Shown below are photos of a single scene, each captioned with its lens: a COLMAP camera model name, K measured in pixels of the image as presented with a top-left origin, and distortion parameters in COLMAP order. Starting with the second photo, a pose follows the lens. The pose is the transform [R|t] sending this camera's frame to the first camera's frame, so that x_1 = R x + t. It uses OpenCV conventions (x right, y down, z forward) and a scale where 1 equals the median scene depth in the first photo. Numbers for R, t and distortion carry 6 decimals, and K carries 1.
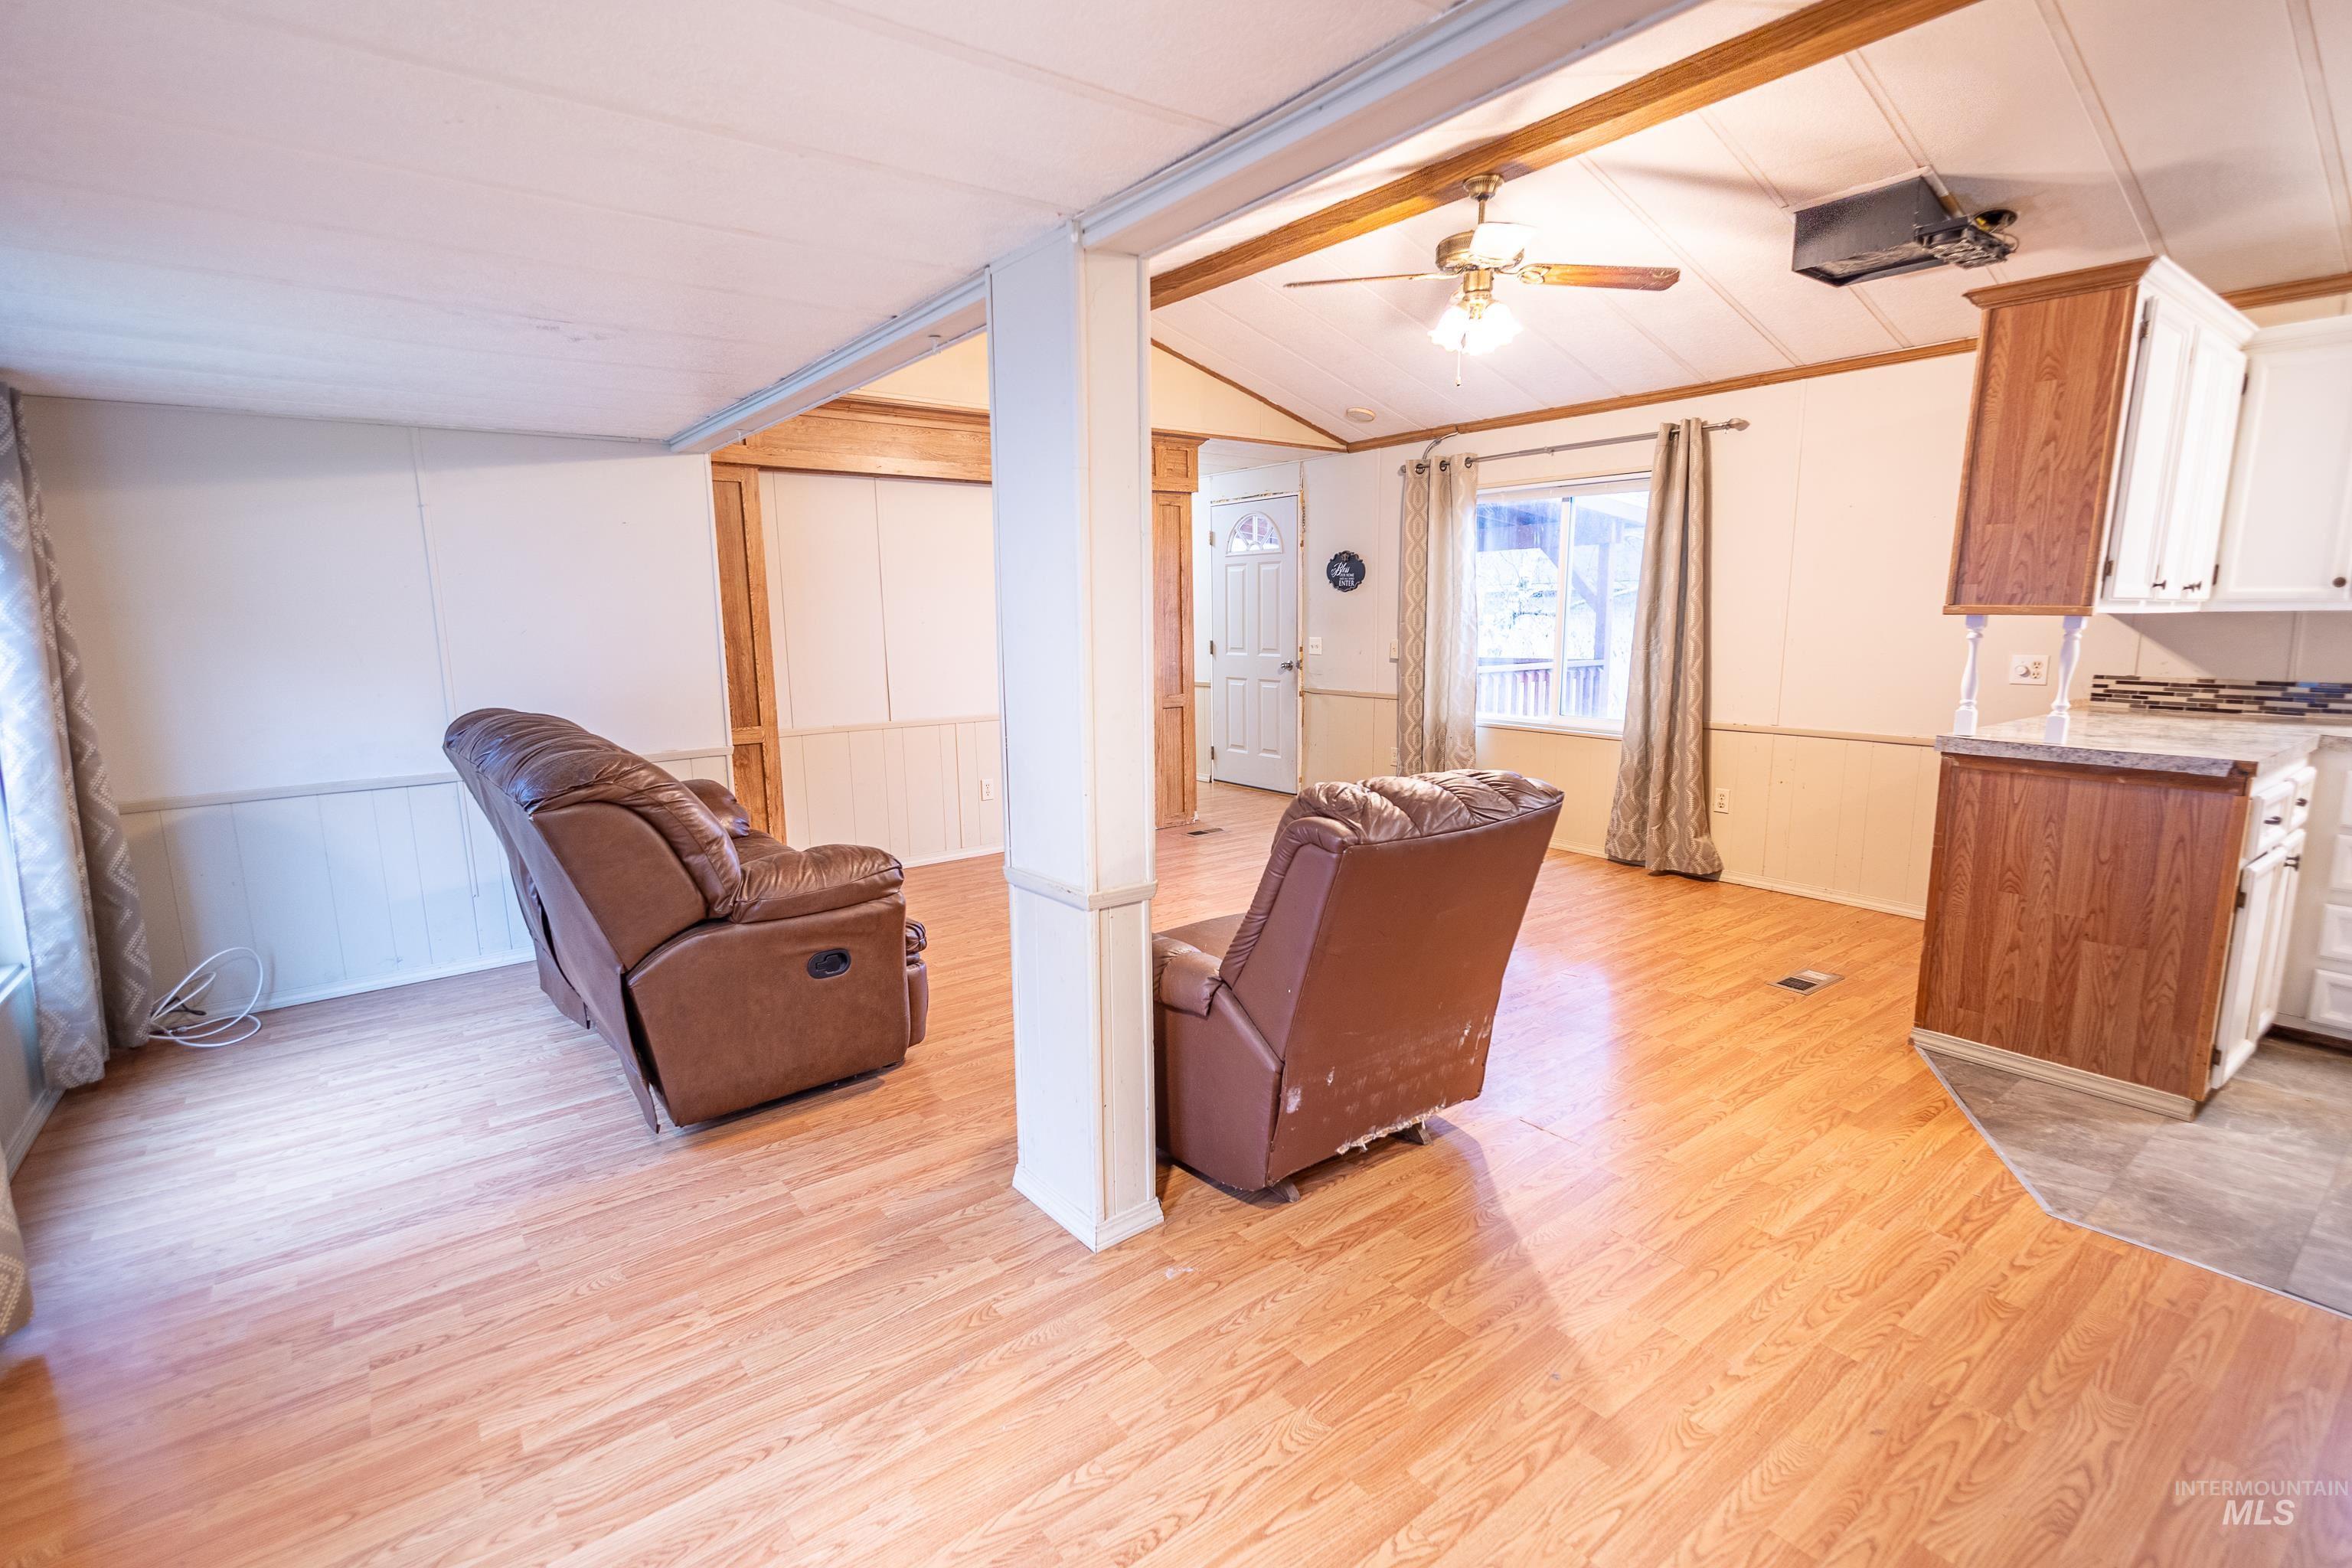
lens RADIAL K [[1087.3, 0, 1190.3], [0, 1087.3, 790.9], [0, 0, 1]] dist [0.018538, -0.004082]
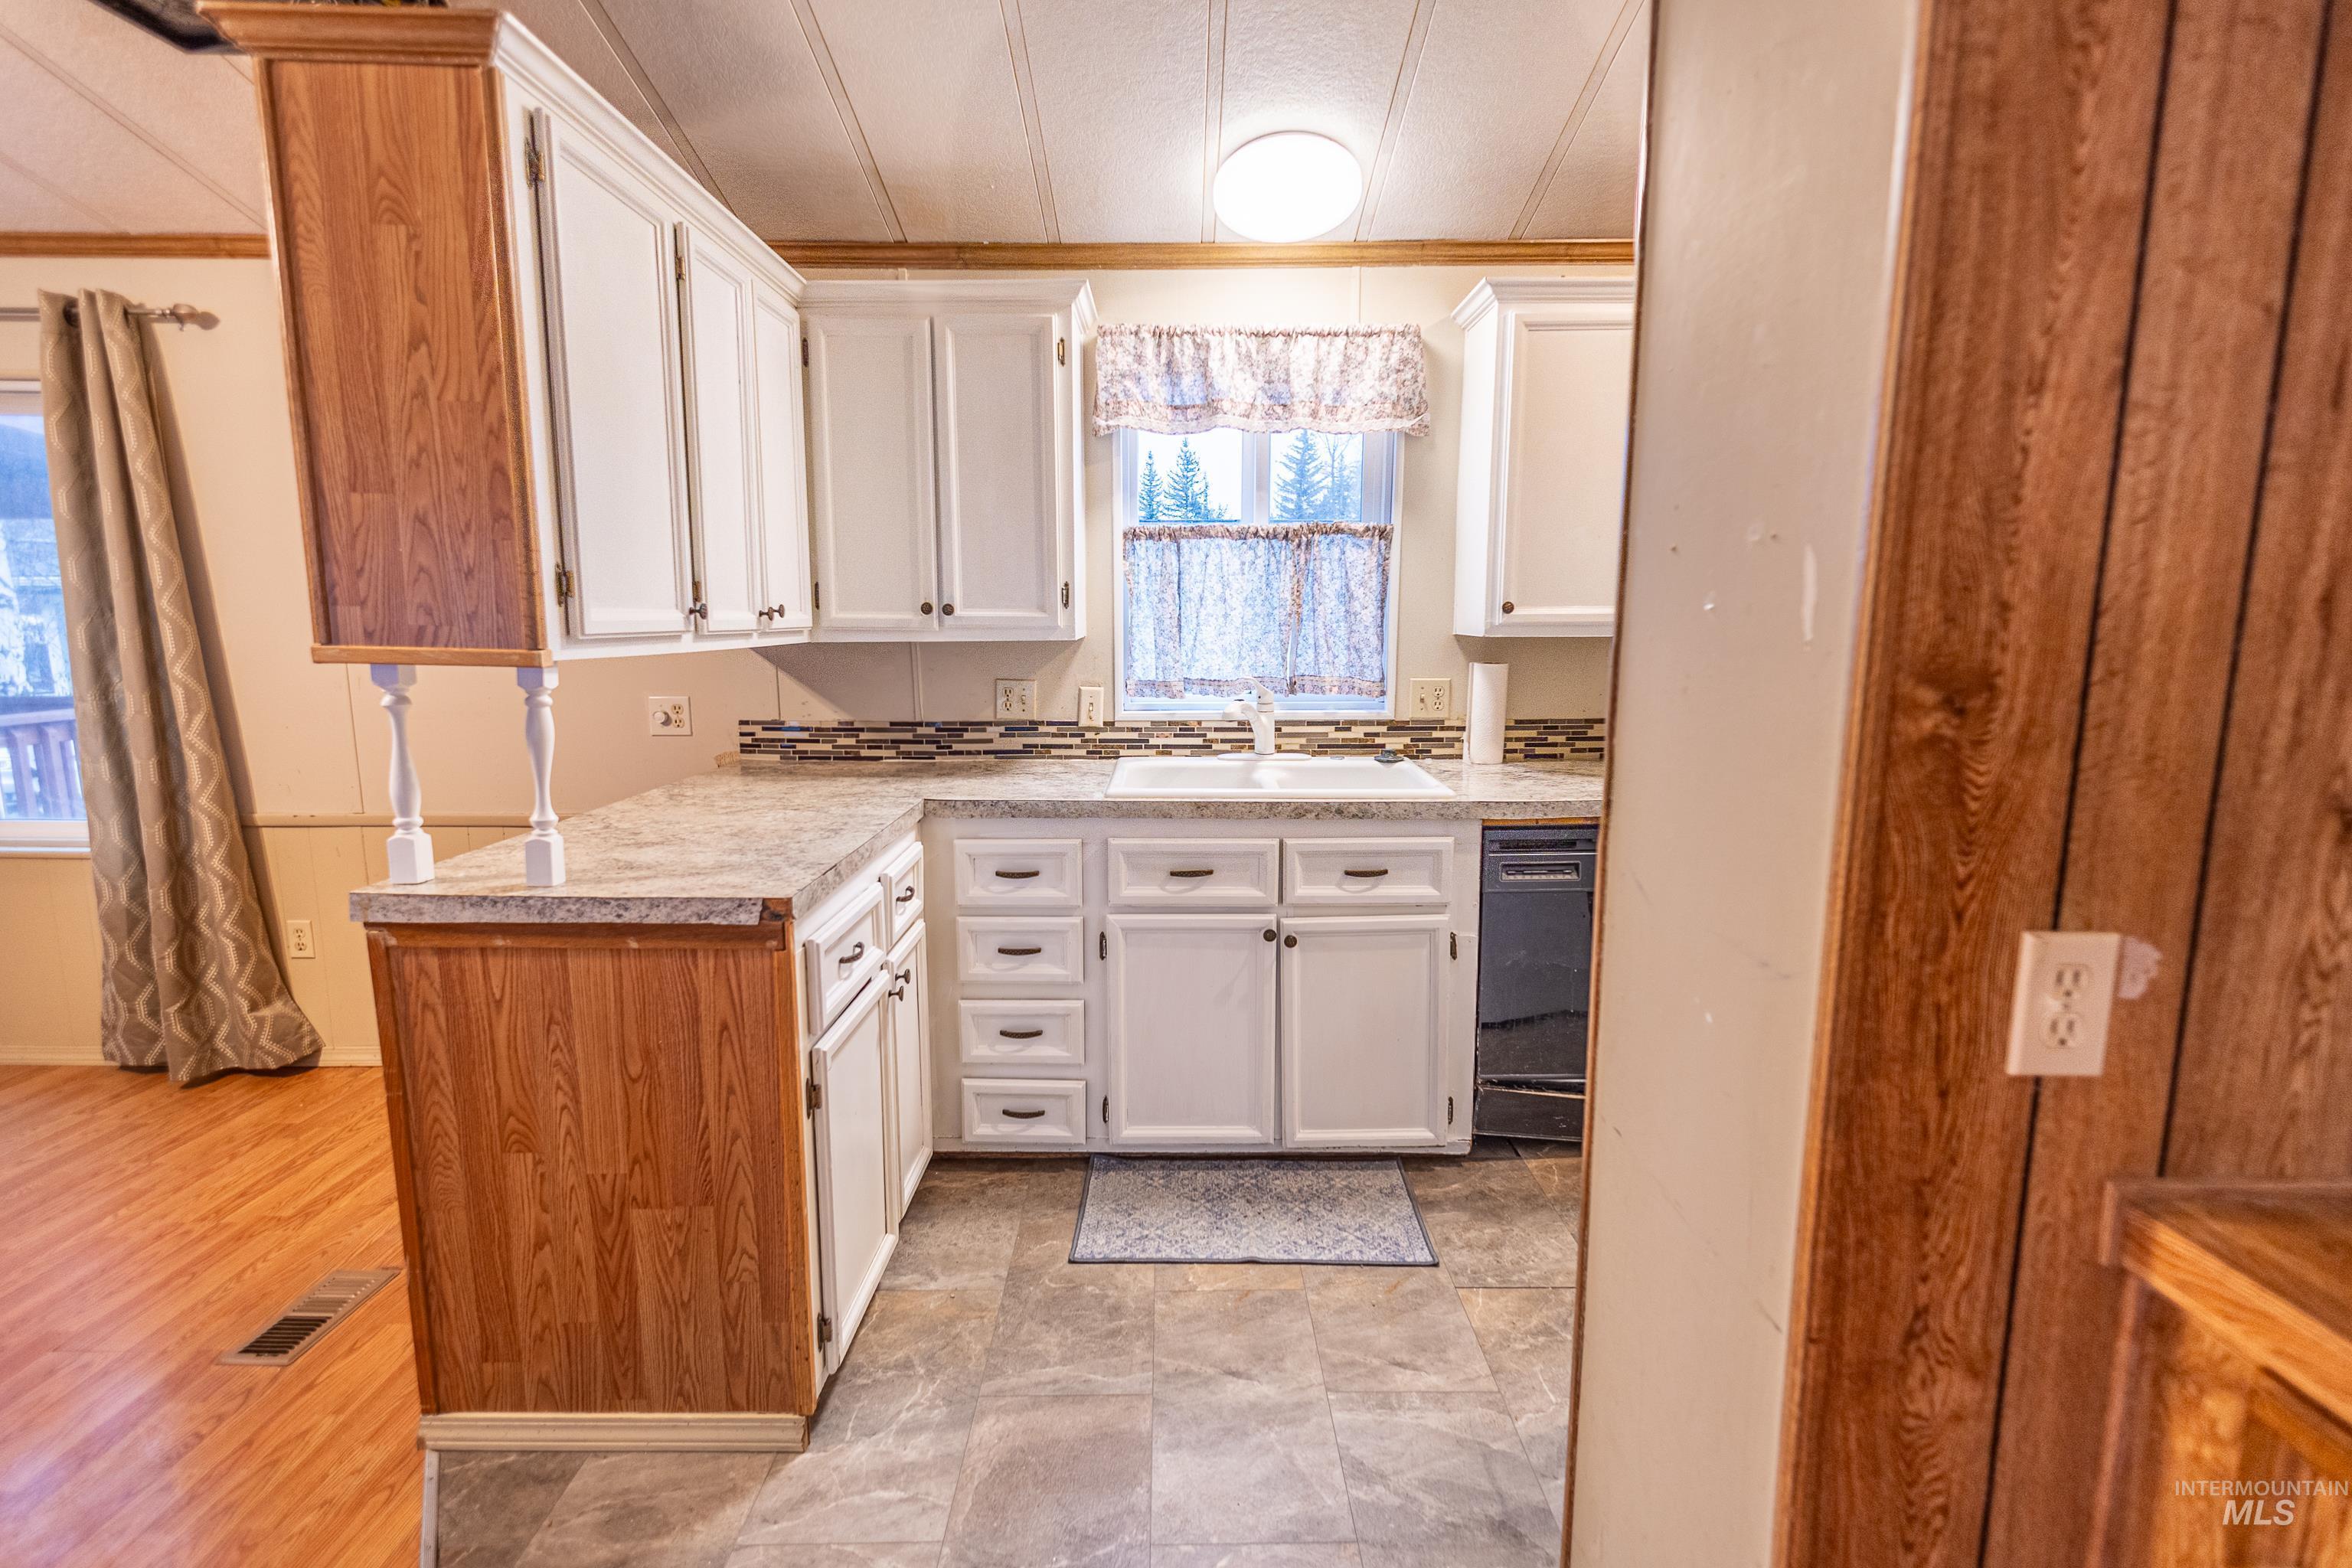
lens RADIAL K [[1087.3, 0, 1176.4], [0, 1087.3, 795.0], [0, 0, 1]] dist [0.018538, -0.004082]
pose [[0.618092, -0.125551, 0.776015, 0.553810], [0.123194, 0.990437, 0.062119, -0.085302], [-0.776393, 0.057205, 0.627648, 0.379728]]
